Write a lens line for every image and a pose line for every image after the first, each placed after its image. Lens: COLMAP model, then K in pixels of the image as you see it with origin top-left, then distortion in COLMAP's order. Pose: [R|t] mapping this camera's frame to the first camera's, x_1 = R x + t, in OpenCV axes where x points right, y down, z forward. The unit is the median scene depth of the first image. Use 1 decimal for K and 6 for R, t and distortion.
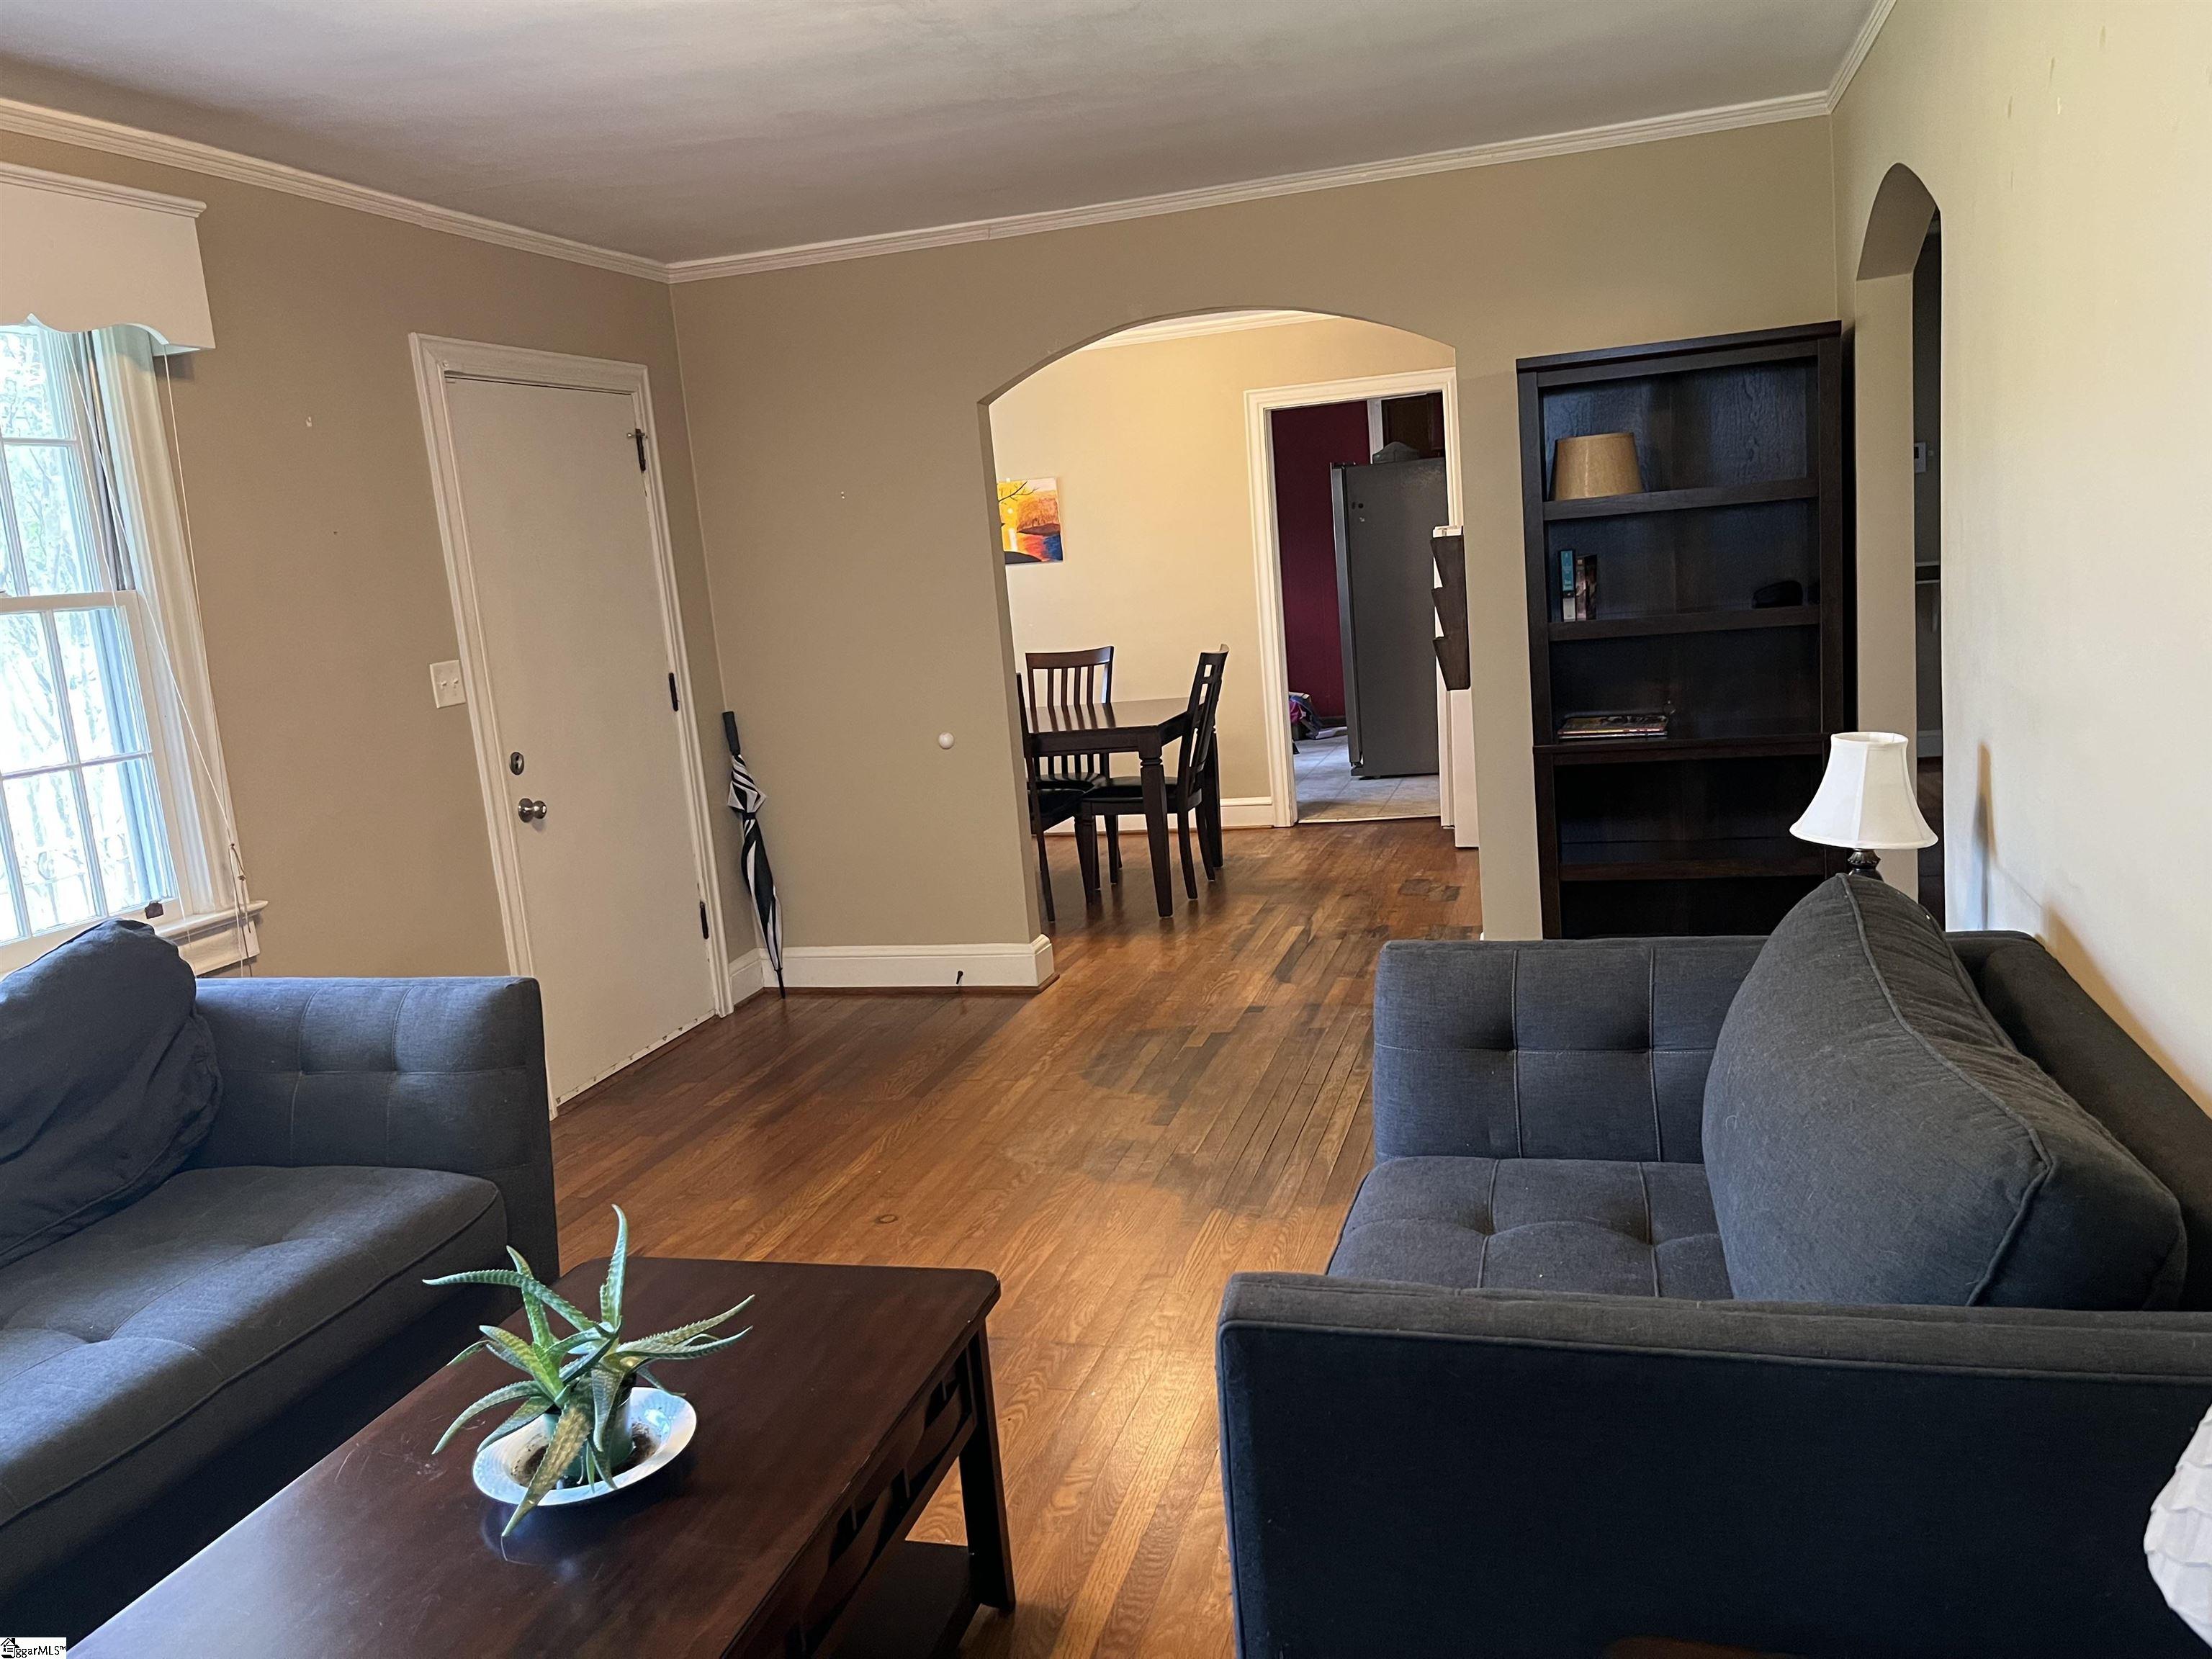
lens RADIAL K [[1669.6, 0, 1095.4], [0, 1669.6, 821.3], [0, 0, 1]] dist [0.104451, -0.140182]
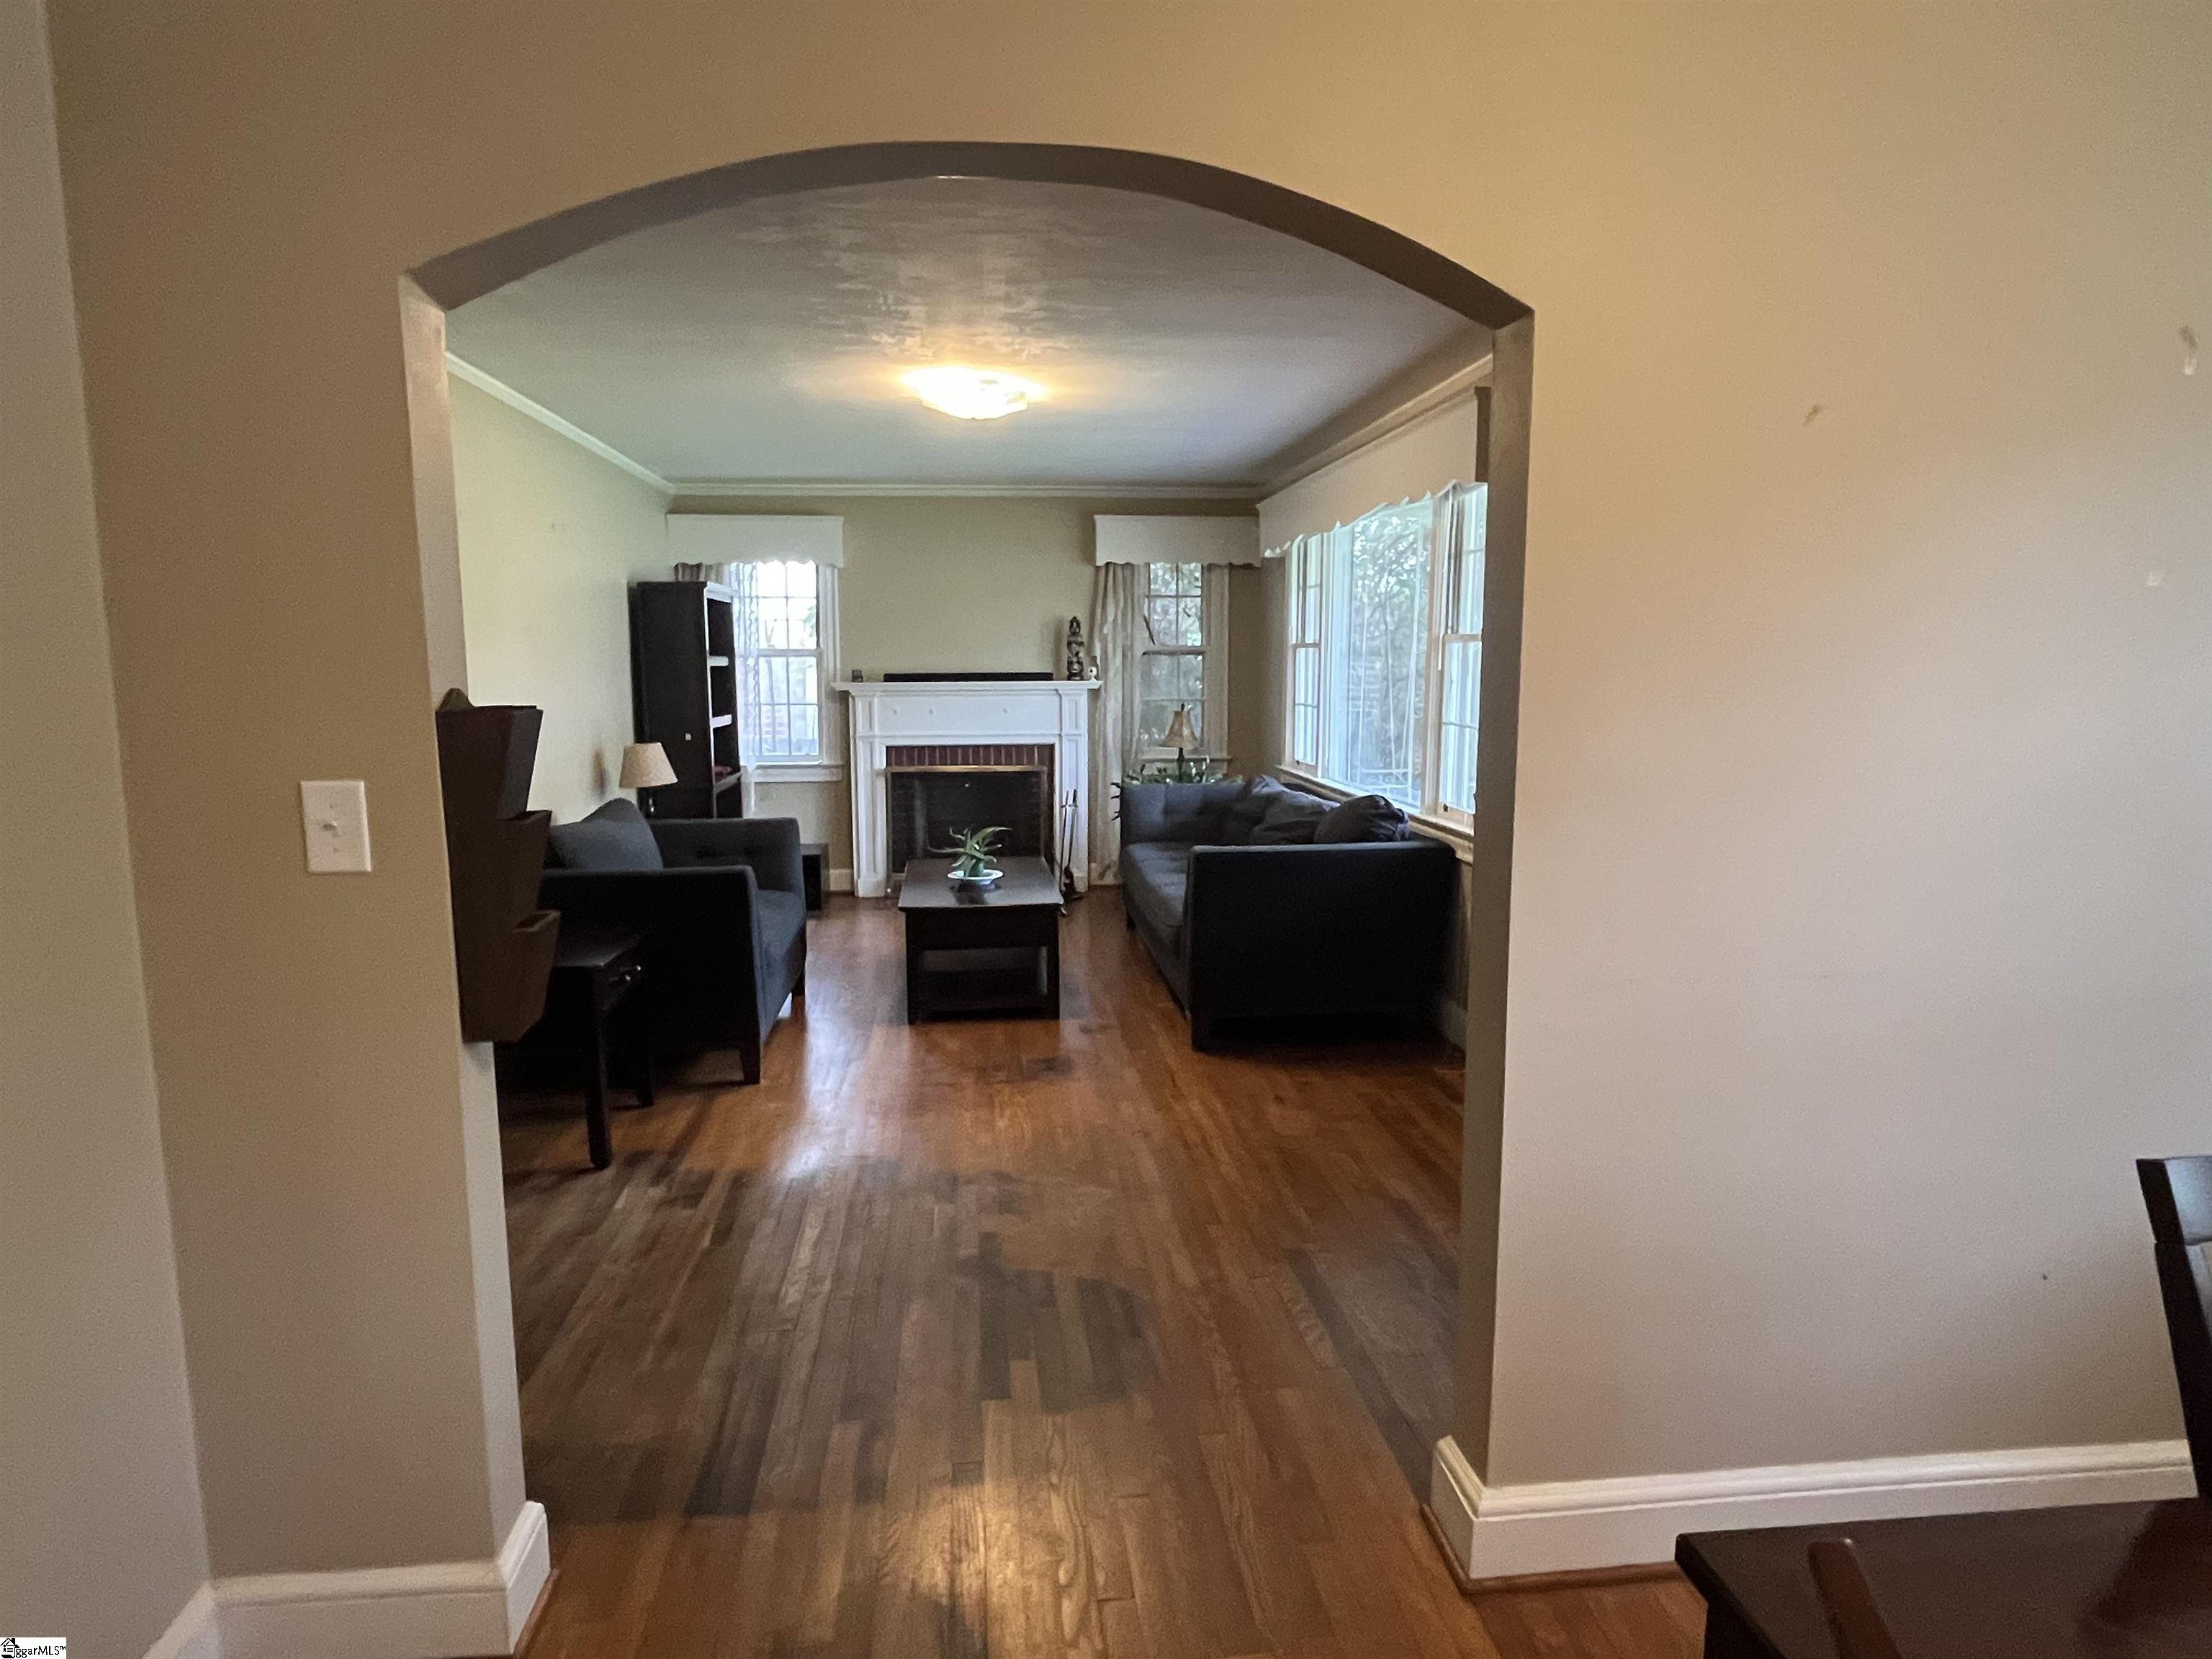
lens RADIAL K [[1288.0, 0, 1106.0], [0, 1288.0, 829.5], [0, 0, 1]] dist [-0.008668, -0.001357]
pose [[-0.918862, 0.139961, -0.368921, 0.199688], [0.021124, 0.951084, 0.308210, -0.254100], [0.394012, 0.275410, -0.876872, 1.459961]]
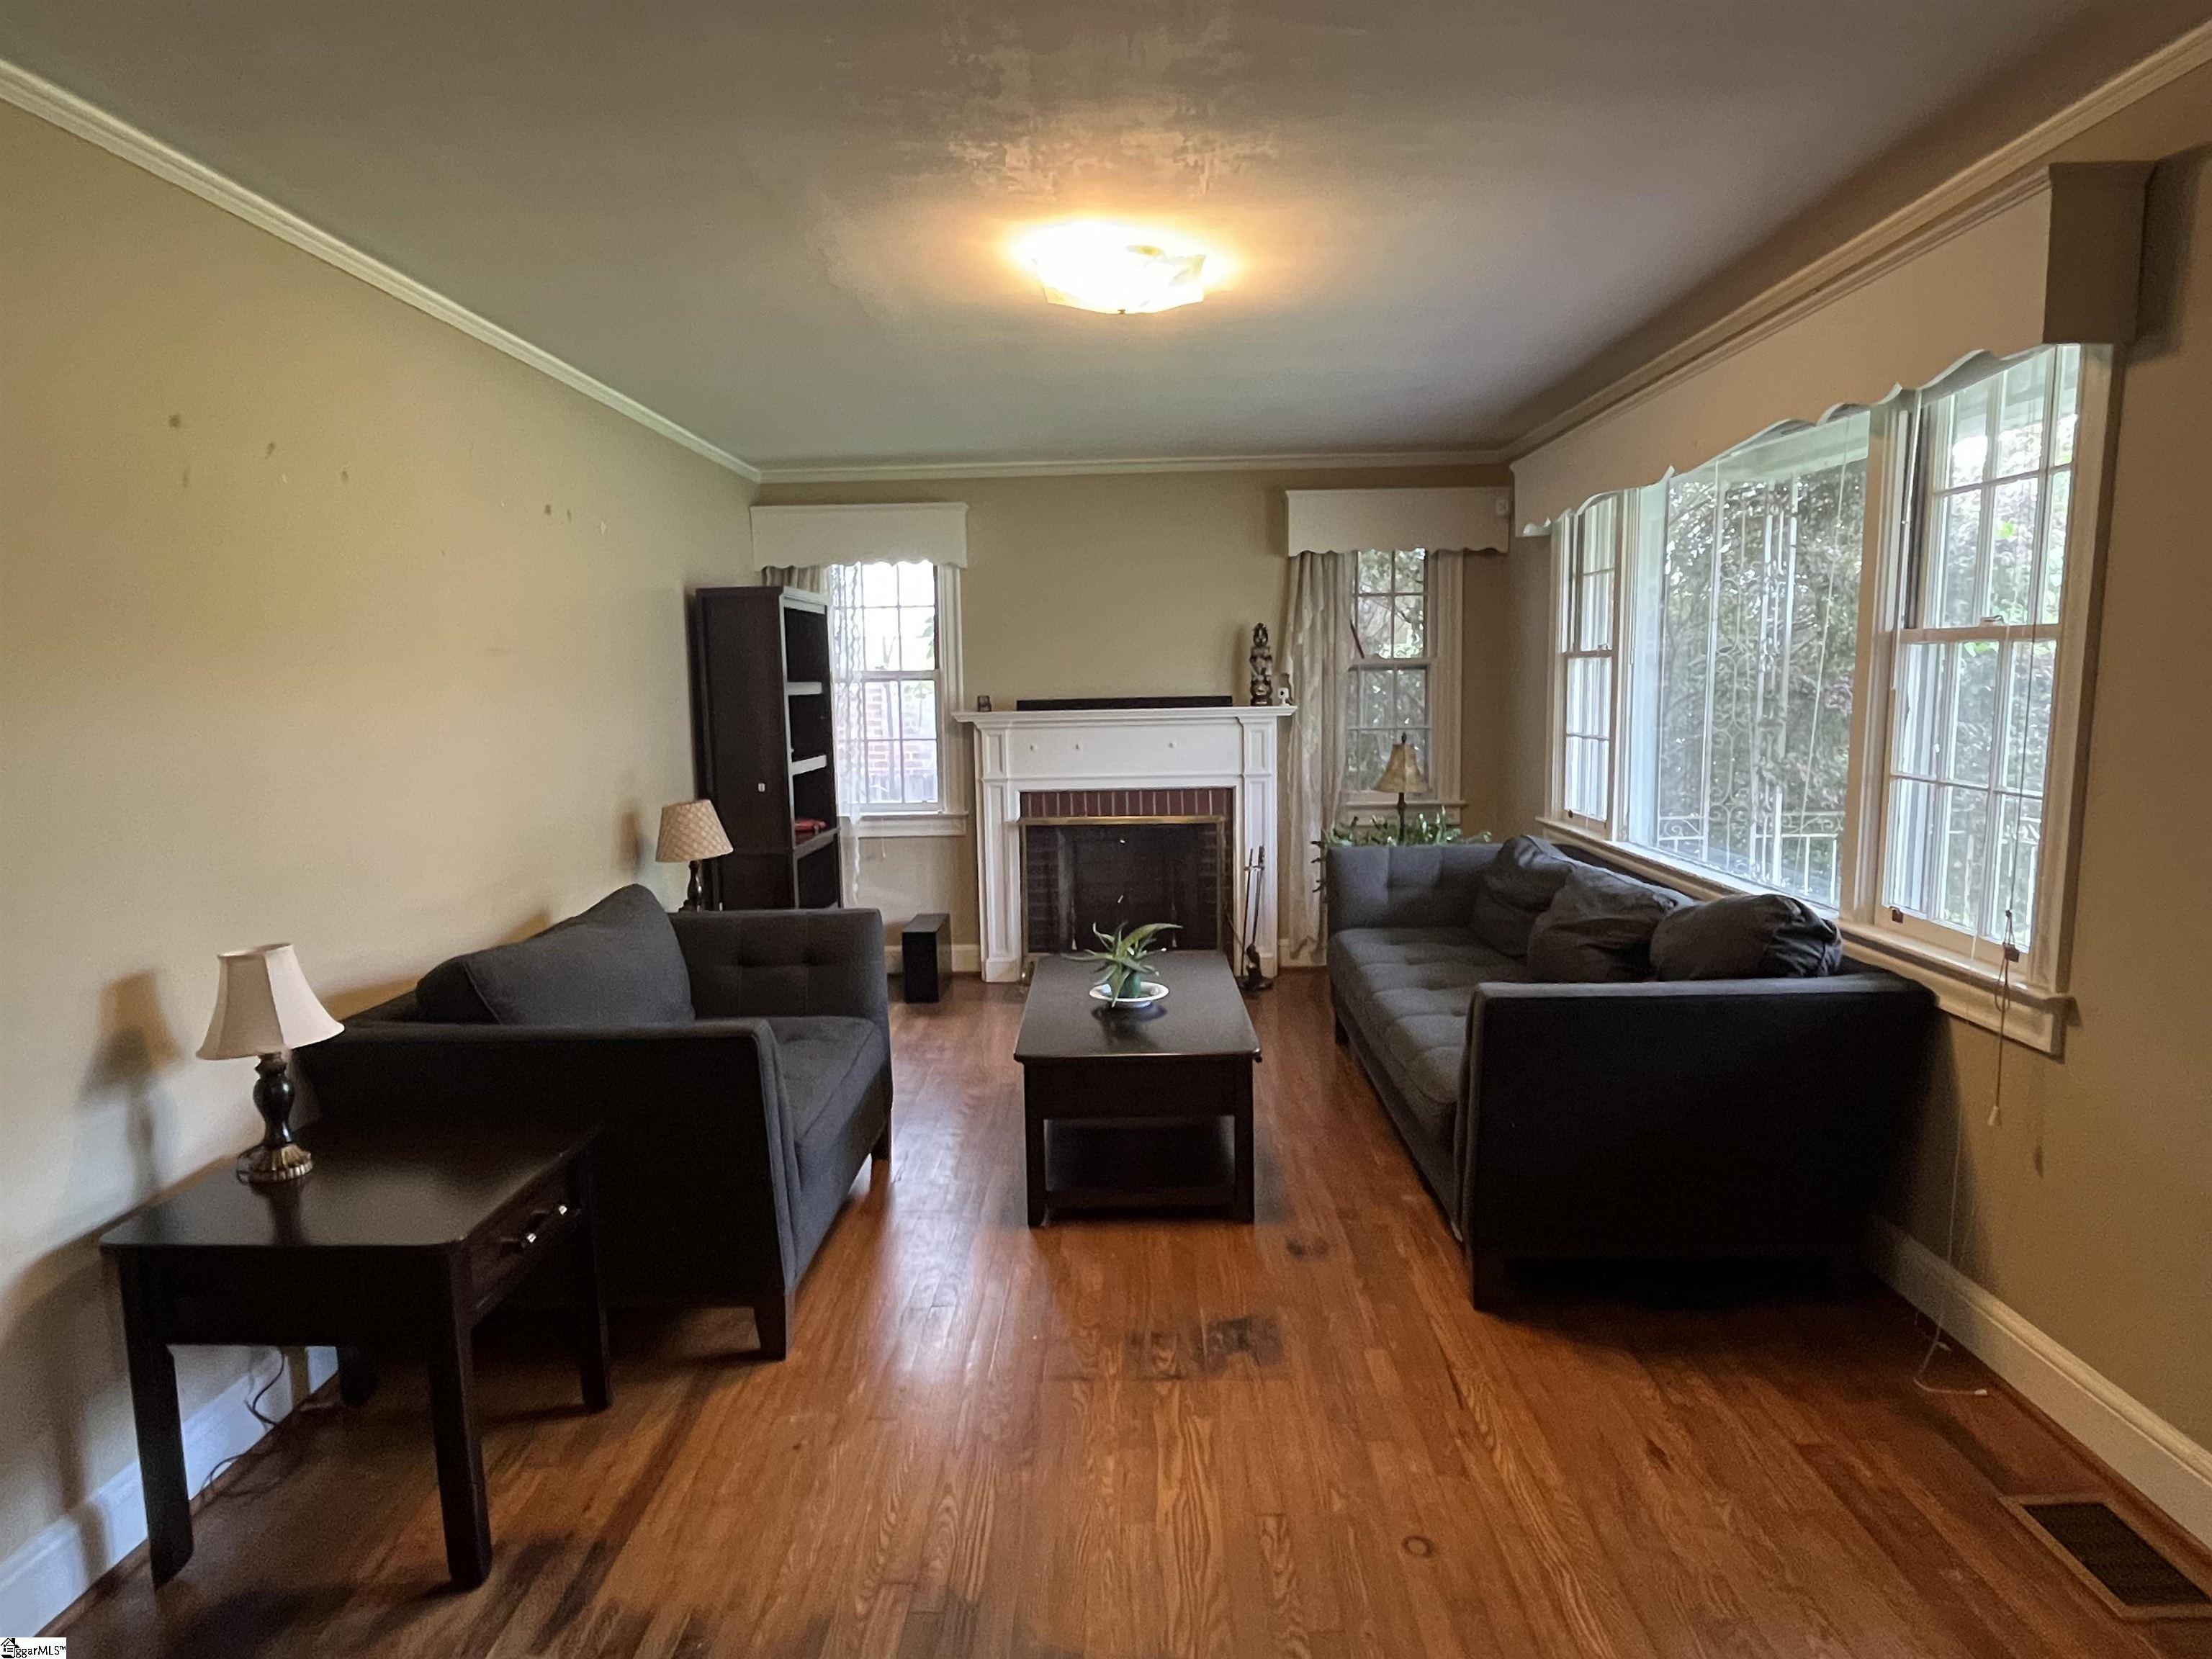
lens RADIAL K [[1288.0, 0, 1106.0], [0, 1288.0, 829.5], [0, 0, 1]] dist [-0.008668, -0.001357]
pose [[-0.958287, 0.137063, -0.250797, 0.087164], [0.060443, 0.954848, 0.290882, -0.192393], [0.279342, 0.263590, -0.923303, 1.120162]]
